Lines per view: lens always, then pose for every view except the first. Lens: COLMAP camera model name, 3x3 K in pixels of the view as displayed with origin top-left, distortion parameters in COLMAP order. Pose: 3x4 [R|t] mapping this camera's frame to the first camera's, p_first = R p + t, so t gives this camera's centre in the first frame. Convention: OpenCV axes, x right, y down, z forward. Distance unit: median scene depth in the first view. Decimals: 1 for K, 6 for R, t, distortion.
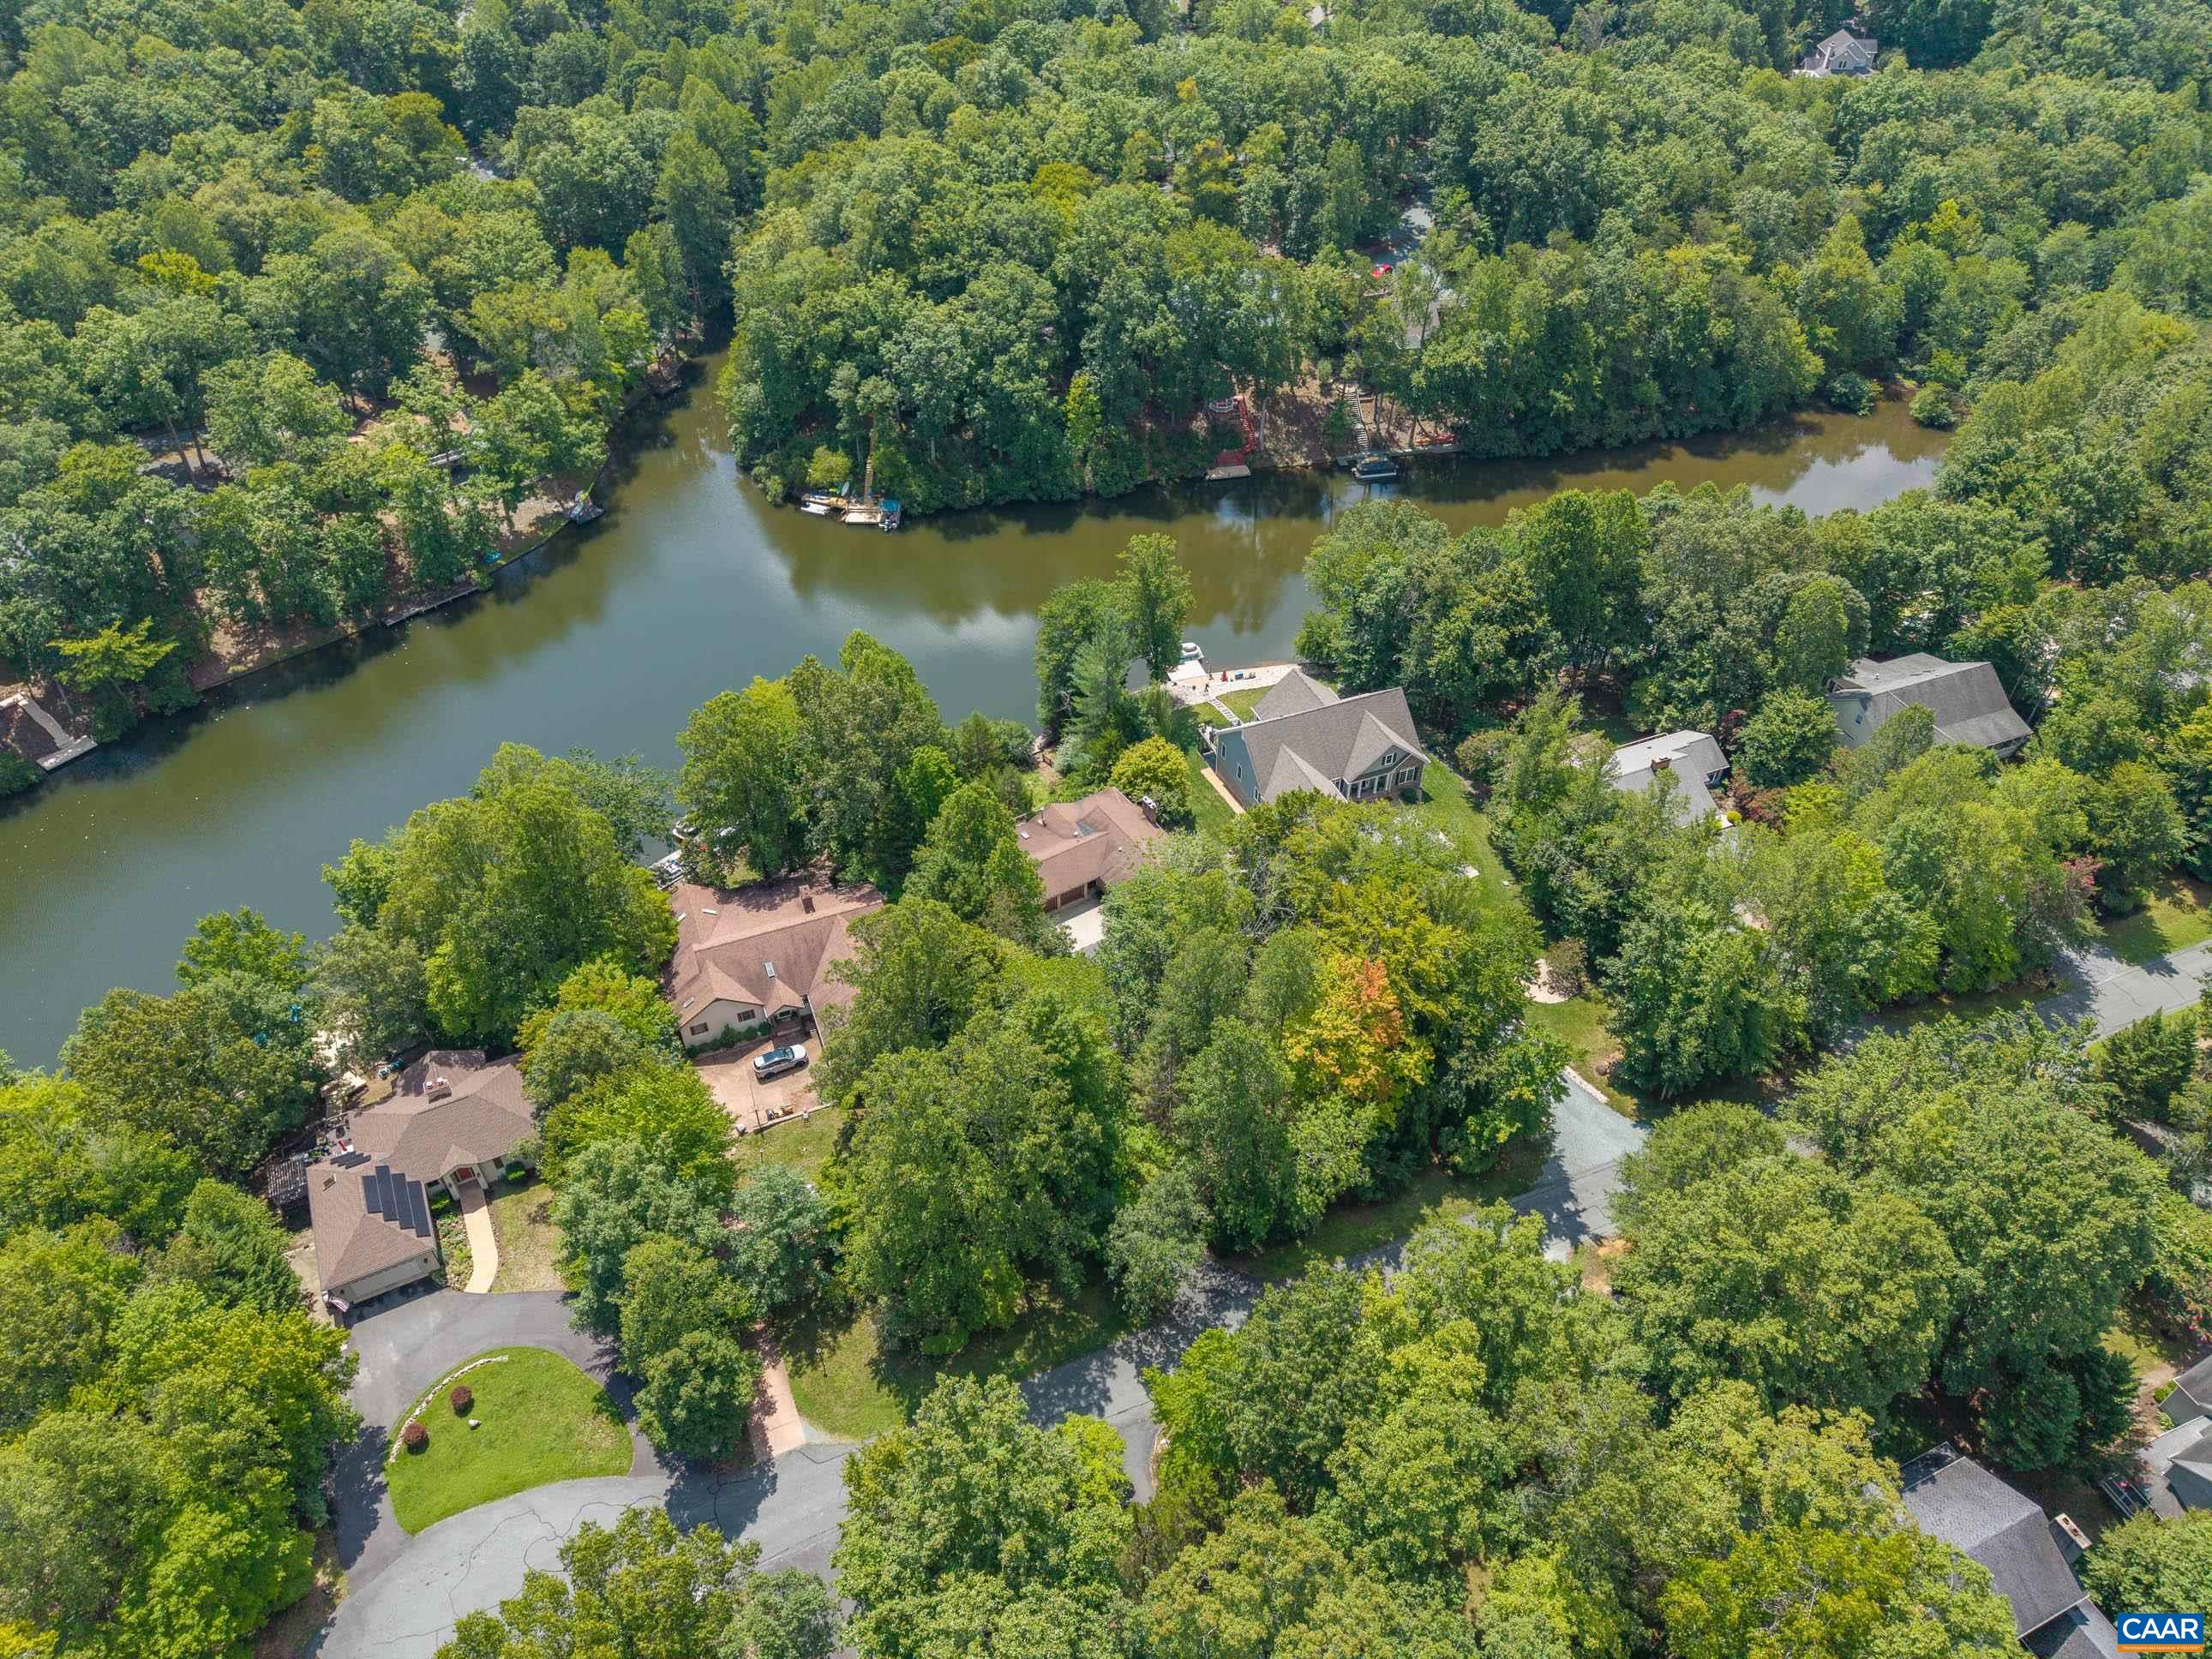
lens RADIAL K [[1488.0, 0, 1116.7], [0, 1488.0, 828.7], [0, 0, 1]] dist [0.007820, -0.014279]
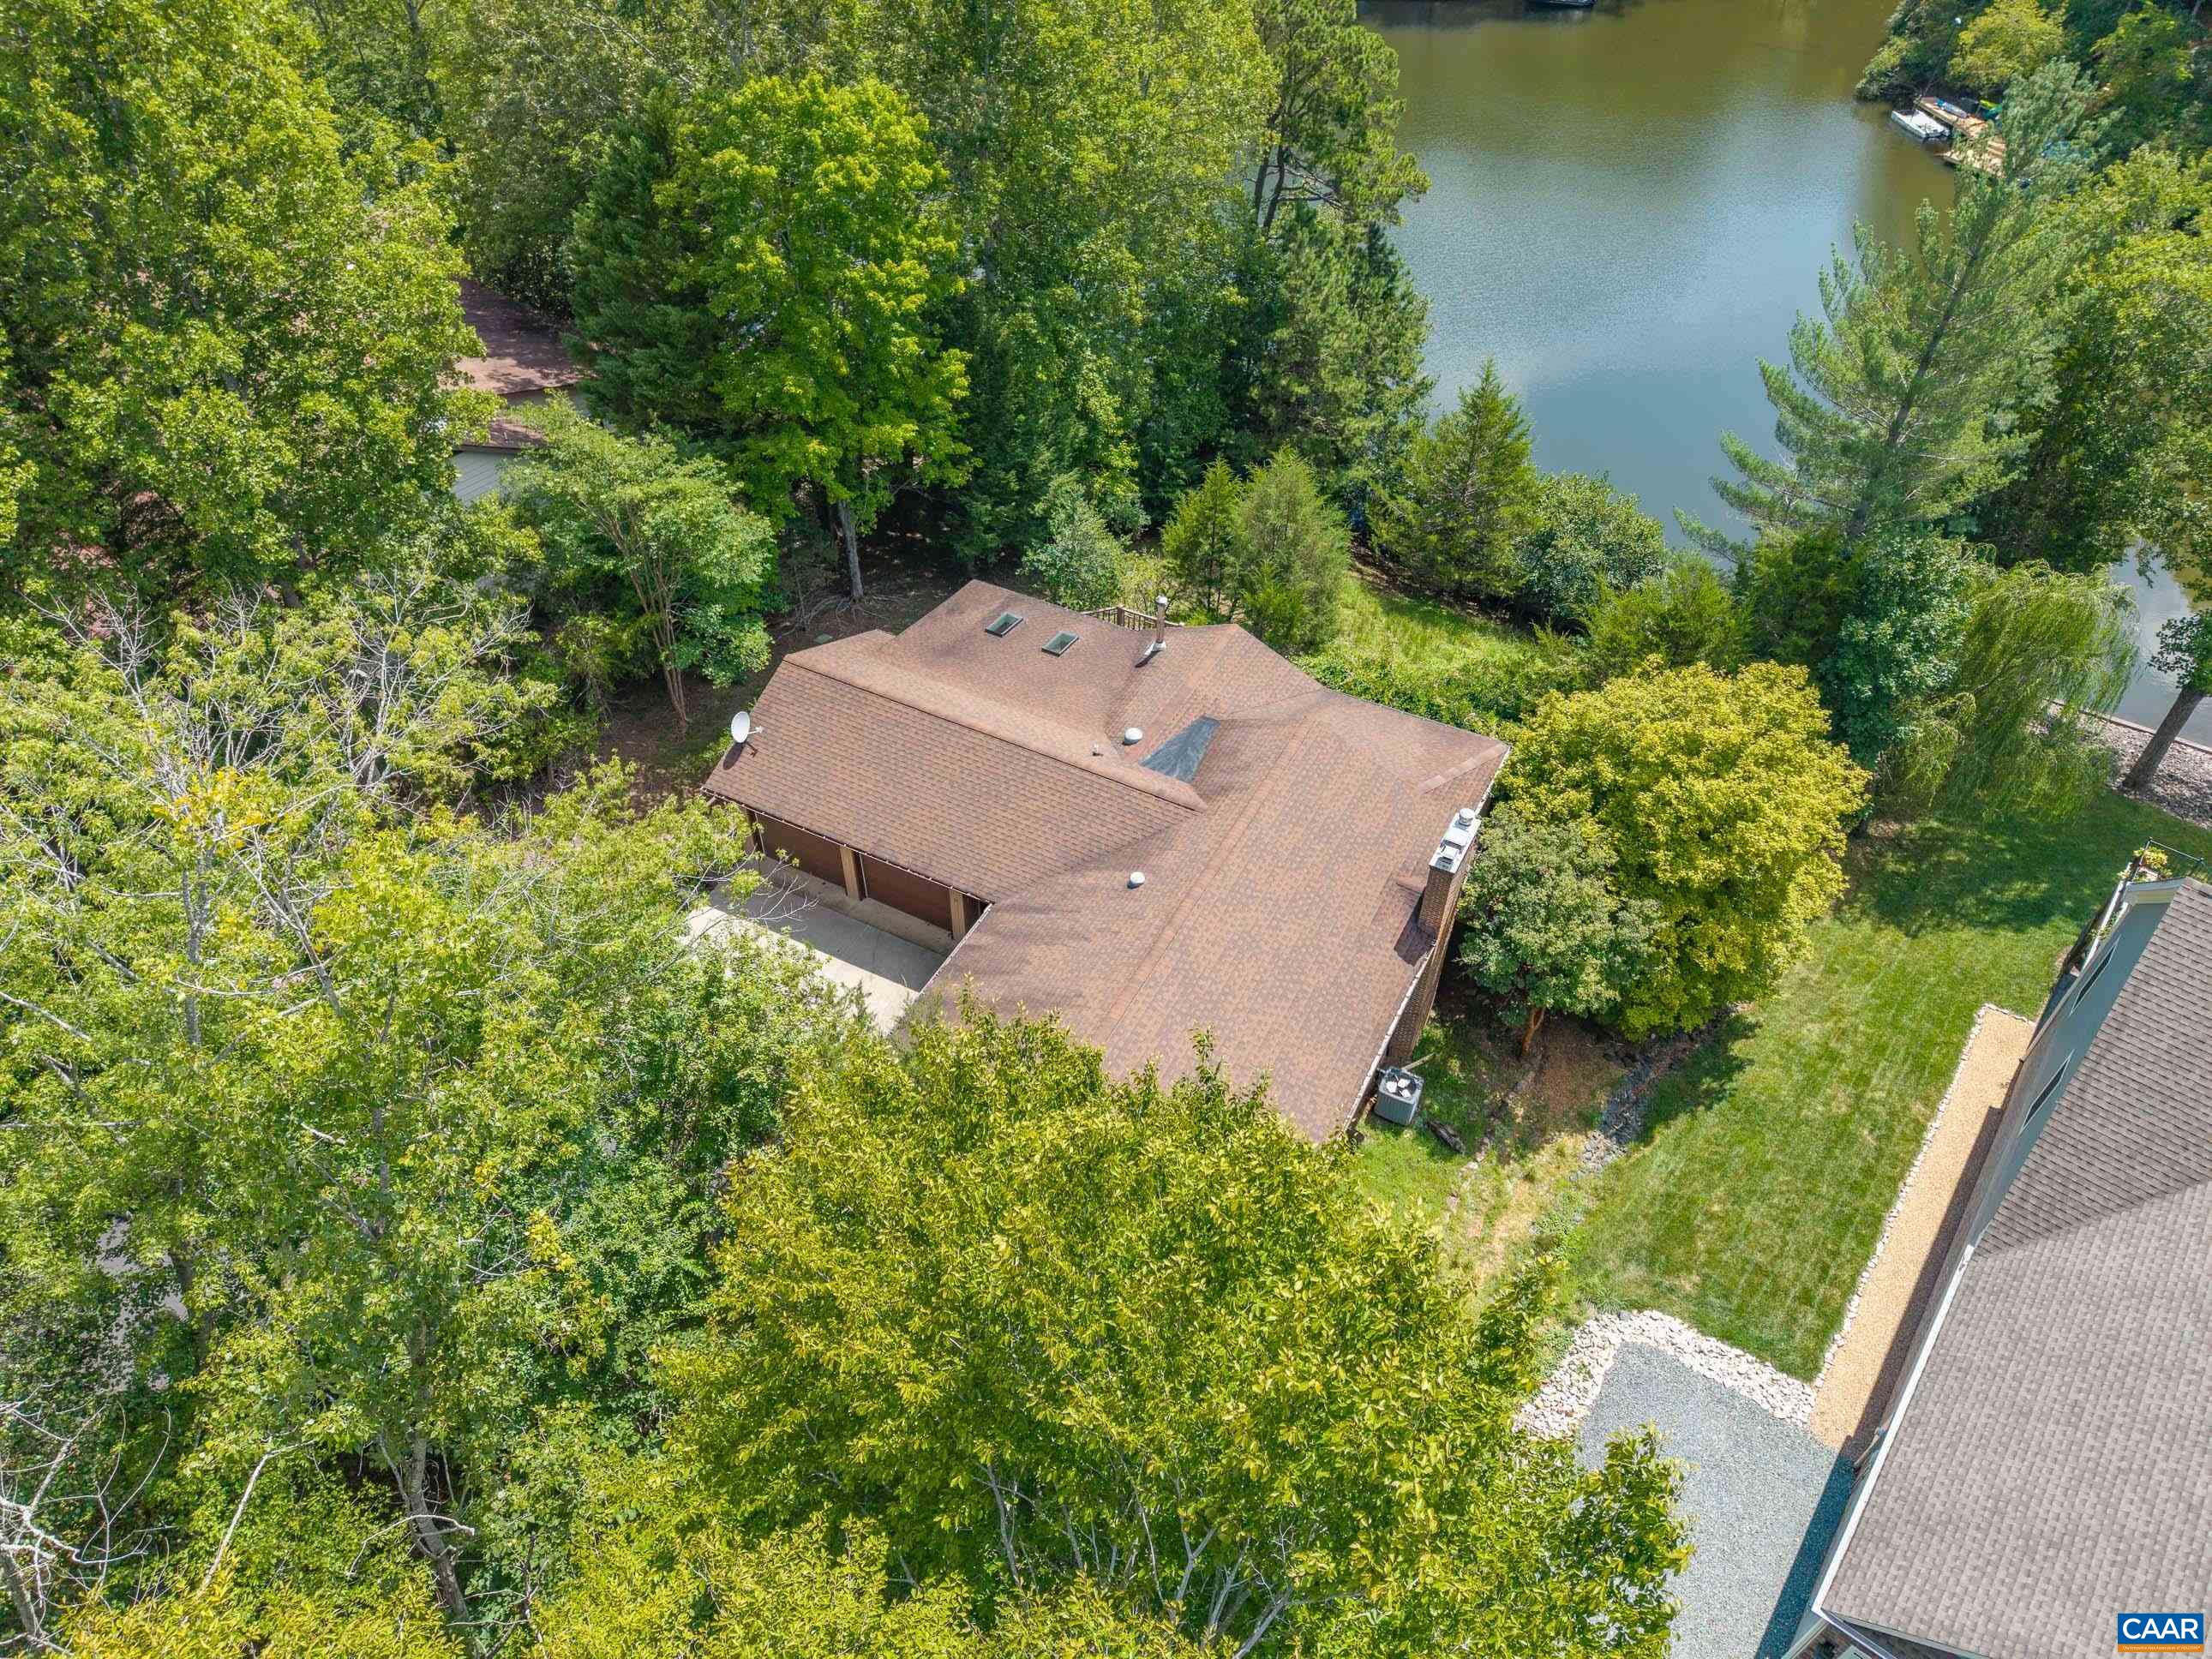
lens RADIAL K [[1488.0, 0, 1111.5], [0, 1488.0, 831.6], [0, 0, 1]] dist [0.007820, -0.014279]
pose [[0.493013, 0.606021, -0.624241, 0.094780], [-0.584036, 0.762337, 0.278827, -0.035963], [0.644857, 0.227114, 0.729780, 0.600805]]
